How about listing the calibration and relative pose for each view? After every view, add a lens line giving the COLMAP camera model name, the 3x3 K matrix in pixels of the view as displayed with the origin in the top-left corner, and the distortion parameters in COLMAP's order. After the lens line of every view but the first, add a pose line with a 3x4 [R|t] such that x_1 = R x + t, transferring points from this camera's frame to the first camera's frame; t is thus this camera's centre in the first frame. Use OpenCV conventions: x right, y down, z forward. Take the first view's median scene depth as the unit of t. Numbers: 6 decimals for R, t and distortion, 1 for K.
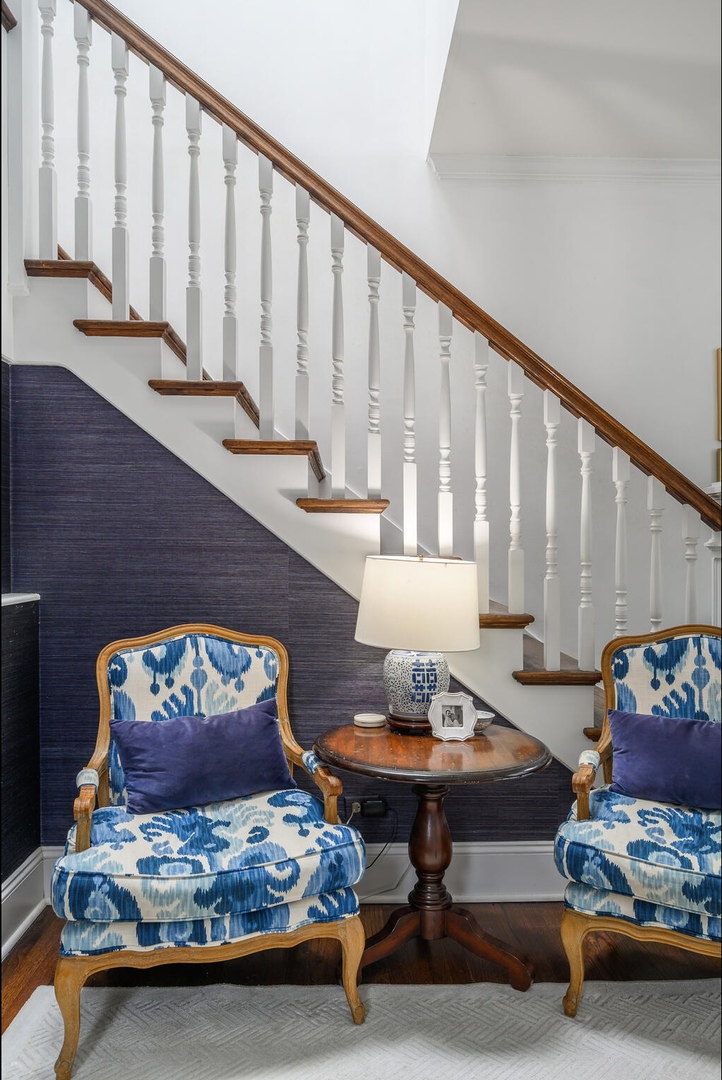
lens RADIAL K [[752.5, 0, 380.9], [0, 752.5, 543.7], [0, 0, 1]] dist [-0.002533, 0.002045]
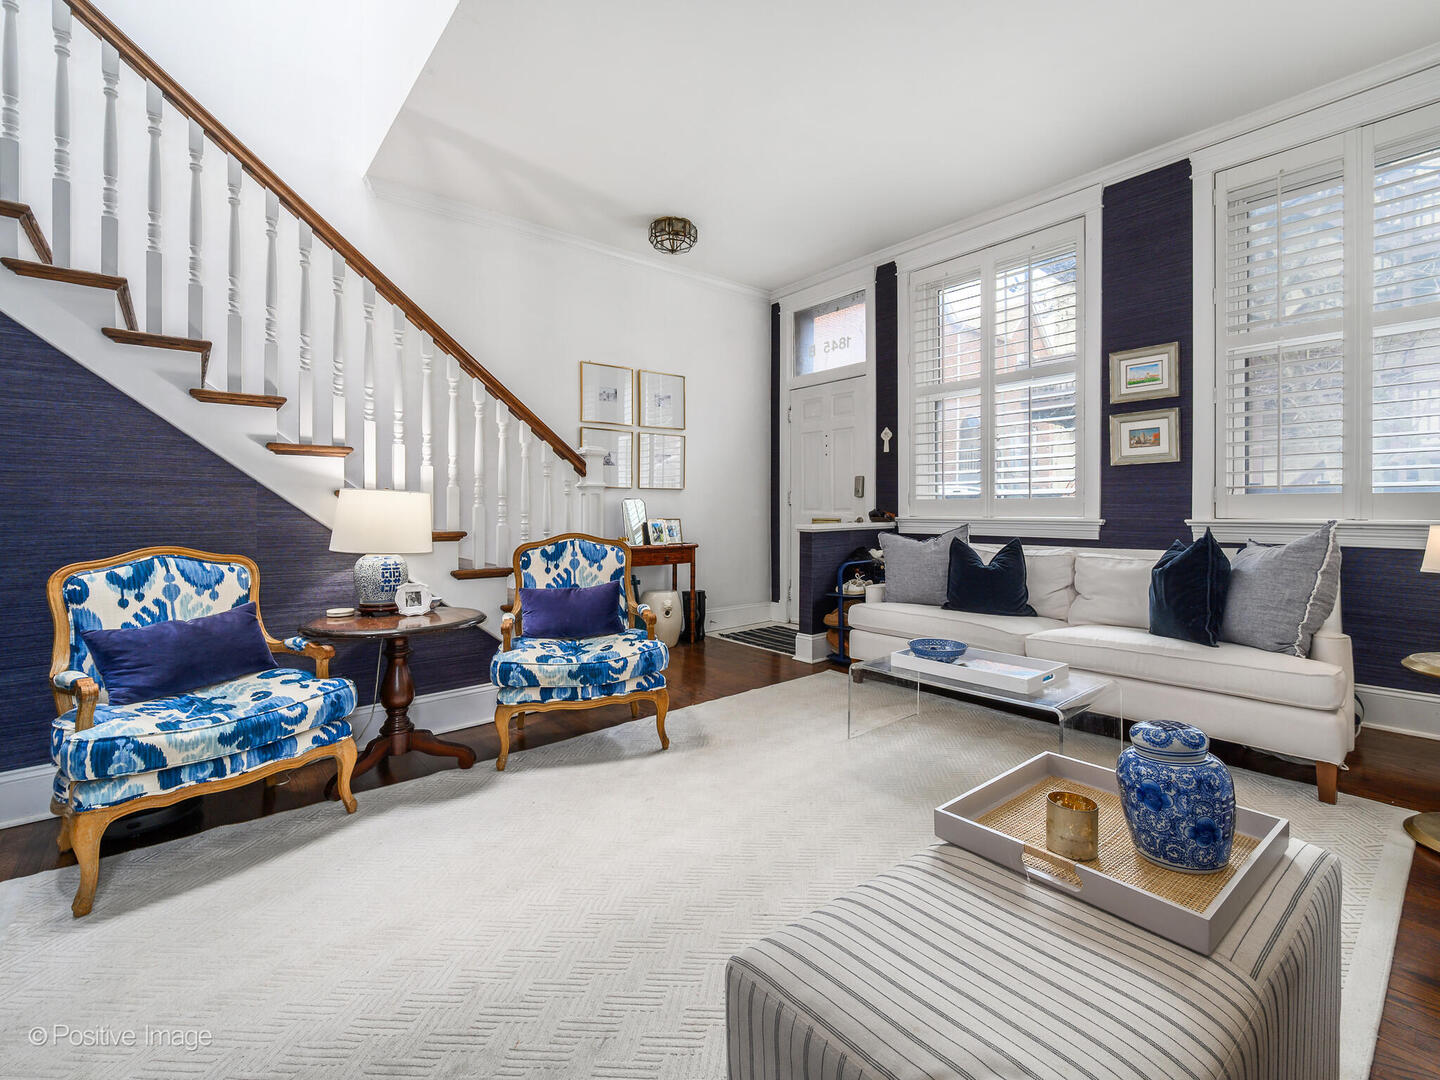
lens RADIAL K [[630.6, 0, 723.0], [0, 630.6, 496.6], [0, 0, 1]] dist [0.001352, -0.005252]
pose [[0.793947, 0.002956, 0.607980, -0.158305], [0.001014, 0.999980, -0.006185, 0.038753], [-0.607986, 0.005527, 0.793928, -0.299257]]
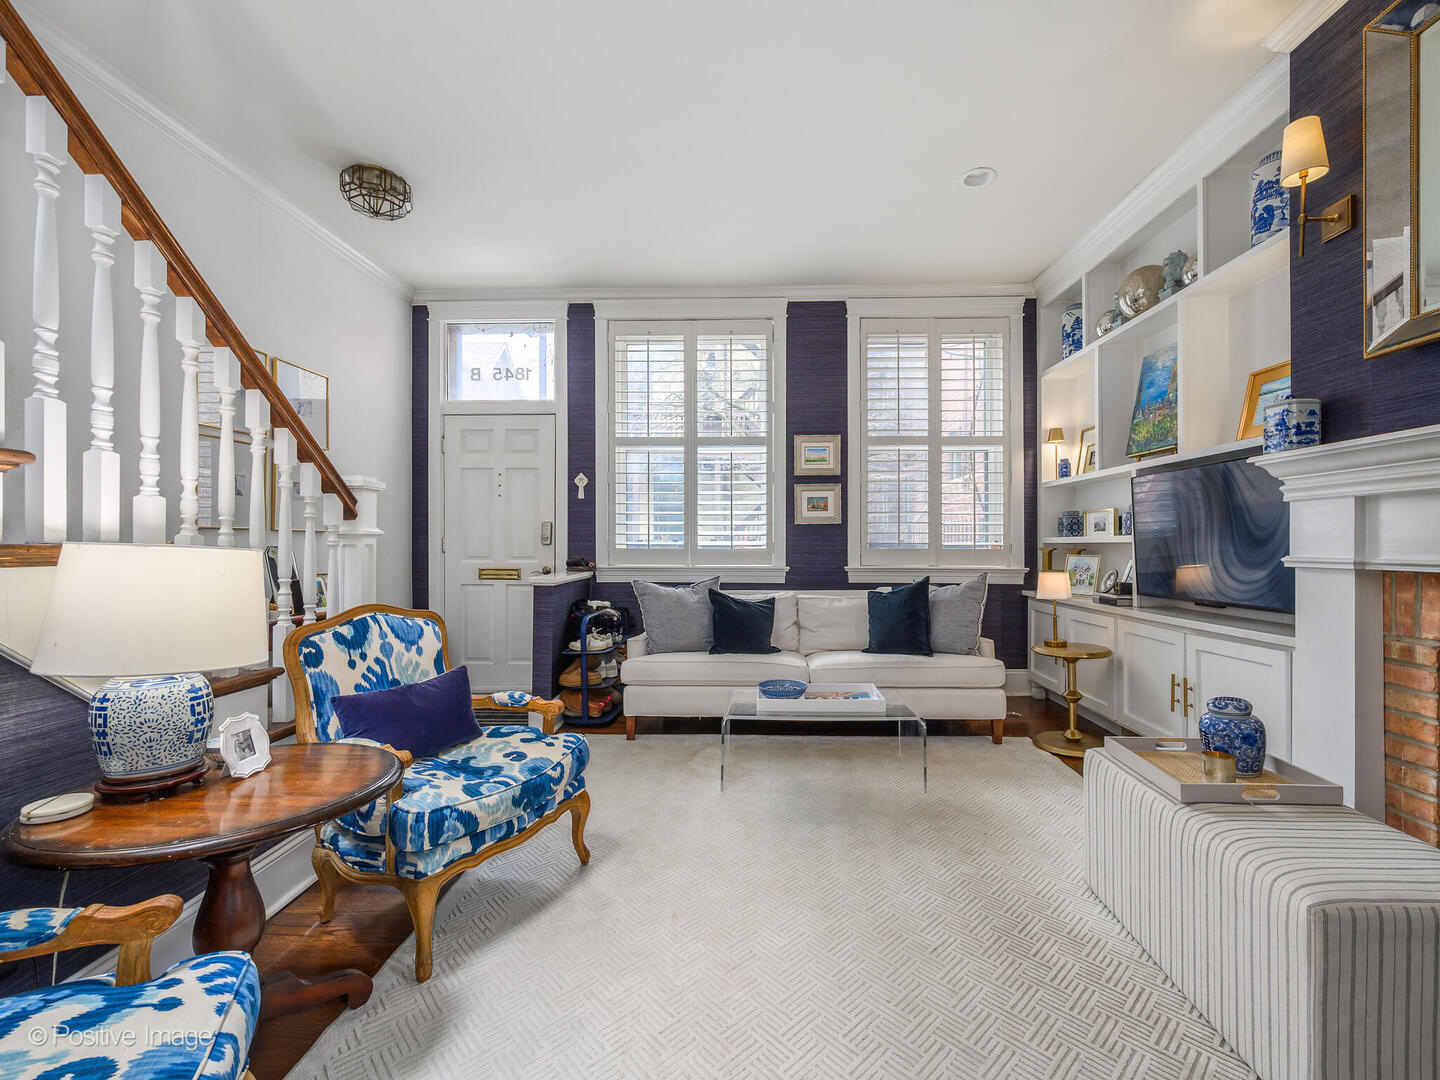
lens RADIAL K [[657.9, 0, 719.6], [0, 657.9, 529.4], [0, 0, 1]] dist [0.000704, -0.000001]
pose [[0.087768, 0.019061, 0.995959, -0.516717], [-0.011710, 0.999768, -0.018102, 0.009467], [-0.996072, -0.010074, 0.087971, 0.417486]]
